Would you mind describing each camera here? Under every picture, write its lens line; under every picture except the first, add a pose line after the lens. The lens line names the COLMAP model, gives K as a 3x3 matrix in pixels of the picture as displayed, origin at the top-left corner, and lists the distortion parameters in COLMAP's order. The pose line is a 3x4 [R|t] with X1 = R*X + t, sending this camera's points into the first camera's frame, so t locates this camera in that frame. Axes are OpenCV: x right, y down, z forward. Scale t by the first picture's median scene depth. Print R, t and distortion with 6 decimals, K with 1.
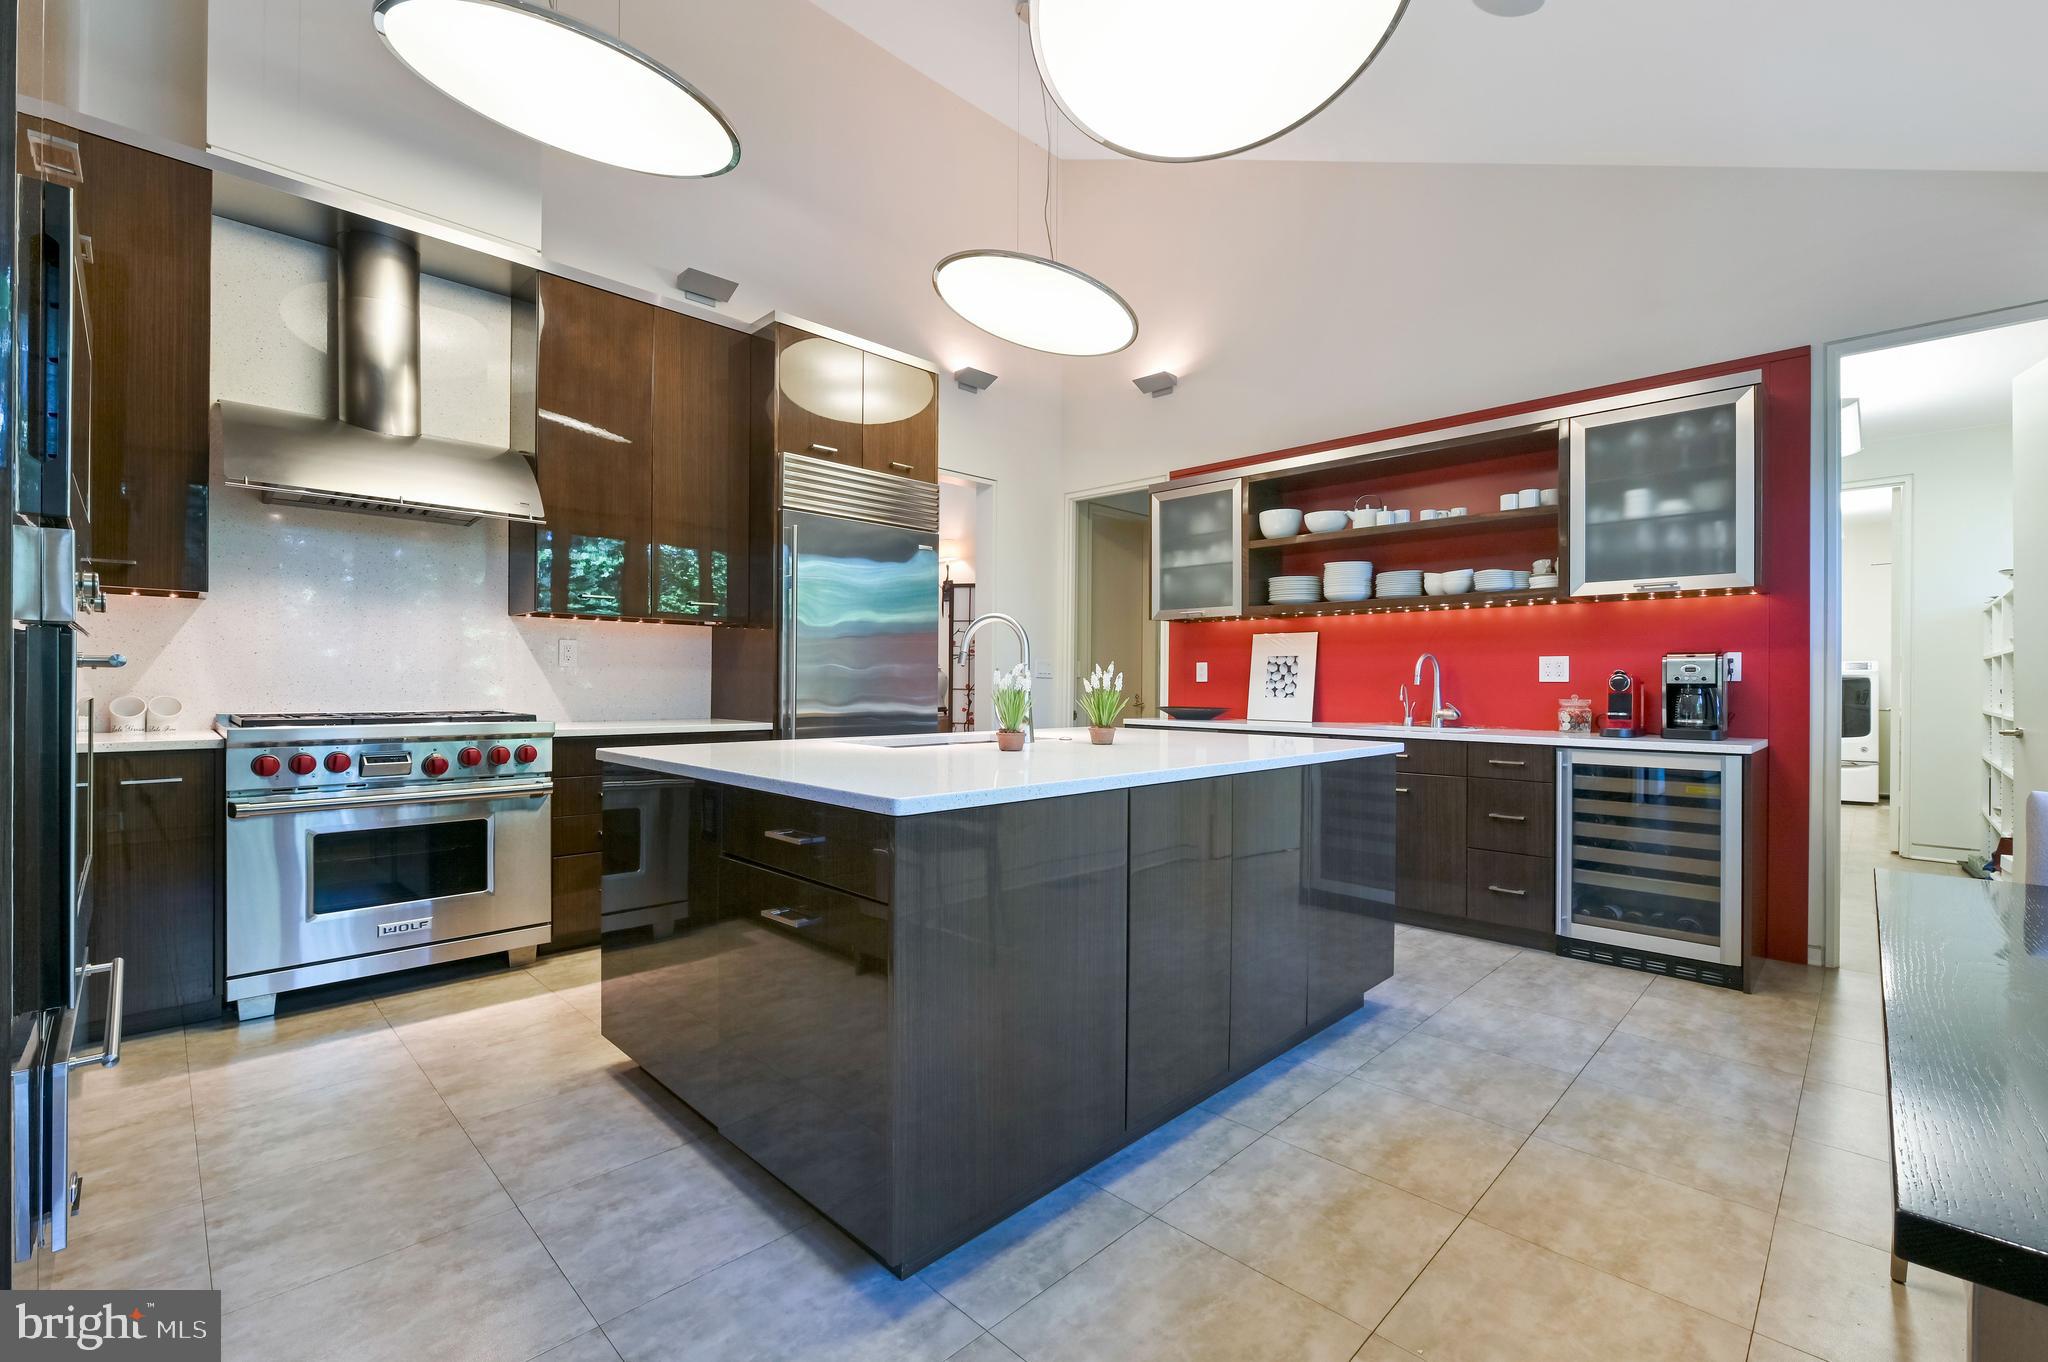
lens RADIAL K [[856.5, 0, 1025.4], [0, 856.5, 710.4], [0, 0, 1]] dist [-0.002722, -0.000125]
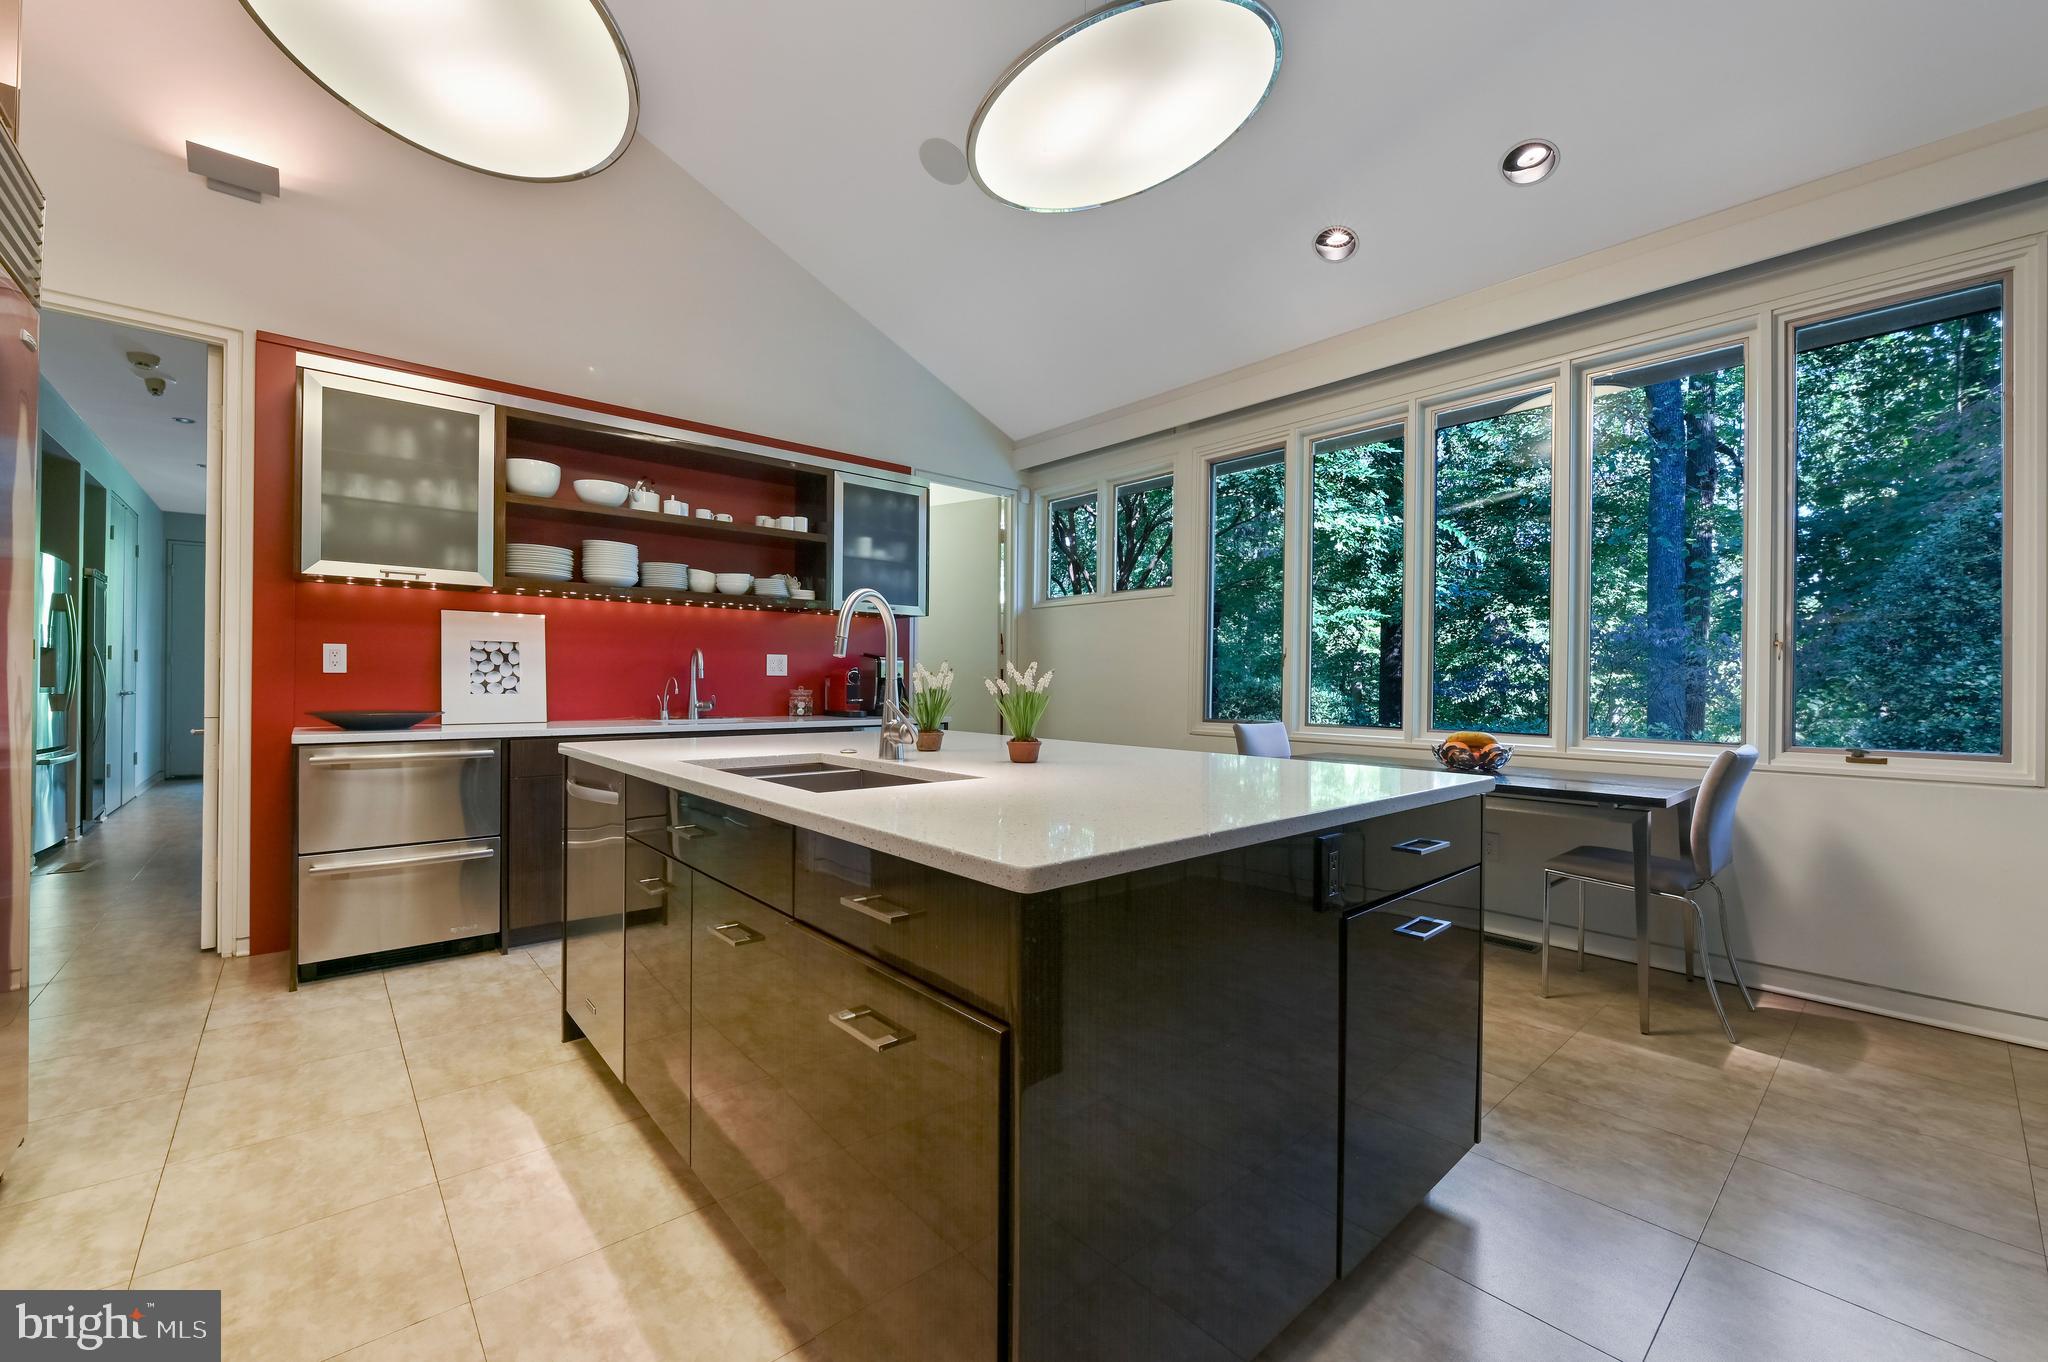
lens RADIAL K [[831.7, 0, 1017.1], [0, 831.7, 684.4], [0, 0, 1]] dist [0.001459, 0.000042]
pose [[0.077979, -0.011655, 0.996887, -0.789016], [0.023885, 0.999666, 0.009819, -0.037067], [-0.996669, 0.023045, 0.078231, 0.859561]]
